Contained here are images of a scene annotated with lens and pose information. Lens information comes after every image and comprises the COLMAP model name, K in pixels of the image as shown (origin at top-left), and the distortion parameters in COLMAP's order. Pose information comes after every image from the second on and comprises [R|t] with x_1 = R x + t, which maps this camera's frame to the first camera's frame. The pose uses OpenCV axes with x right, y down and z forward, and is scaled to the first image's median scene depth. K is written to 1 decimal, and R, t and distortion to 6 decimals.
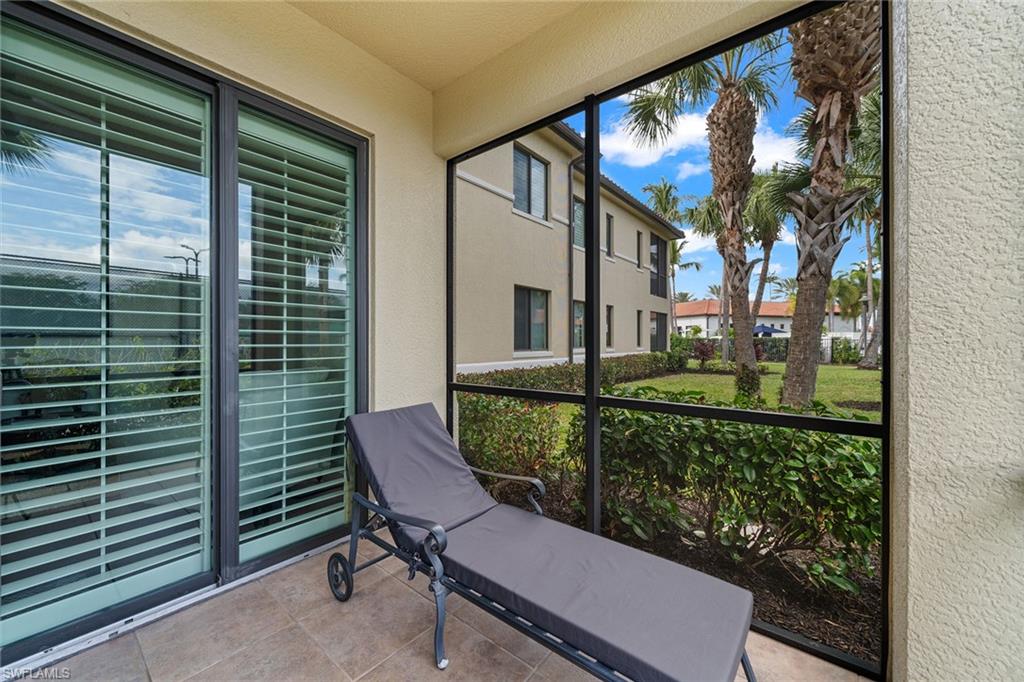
lens RADIAL K [[395.7, 0, 505.5], [0, 395.7, 341.5], [0, 0, 1]] dist [-0.001344, -0.000066]
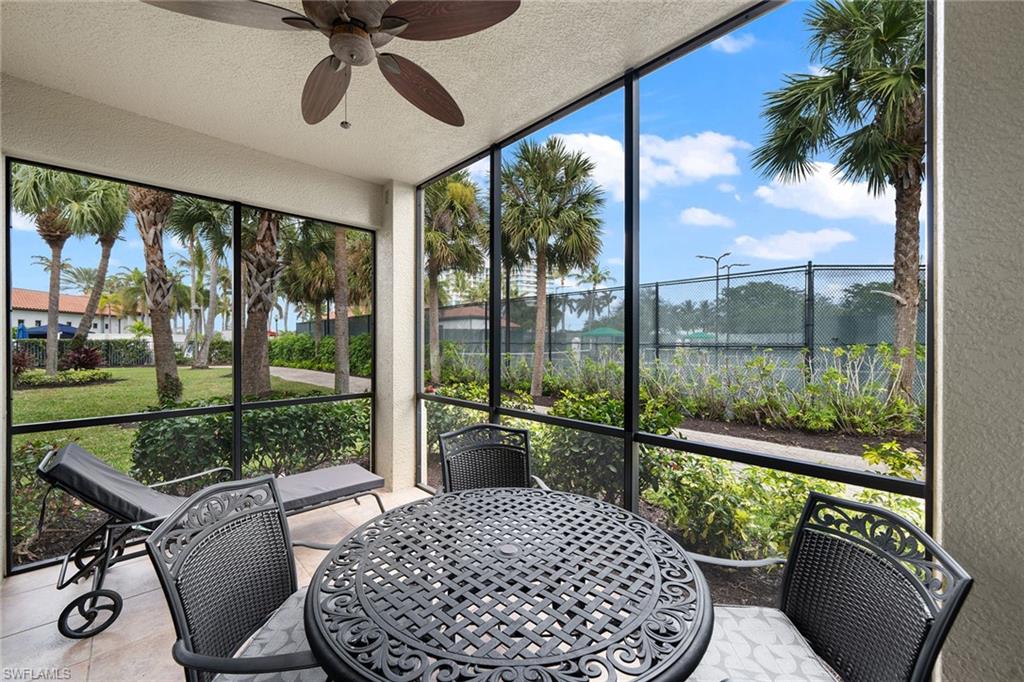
lens RADIAL K [[395.7, 0, 505.5], [0, 395.7, 341.5], [0, 0, 1]] dist [-0.001344, -0.000066]
pose [[0.107737, -0.003383, 0.994174, -0.381196], [0.000050, 0.999994, 0.003397, -0.035167], [-0.994179, -0.000316, 0.107736, -0.050419]]
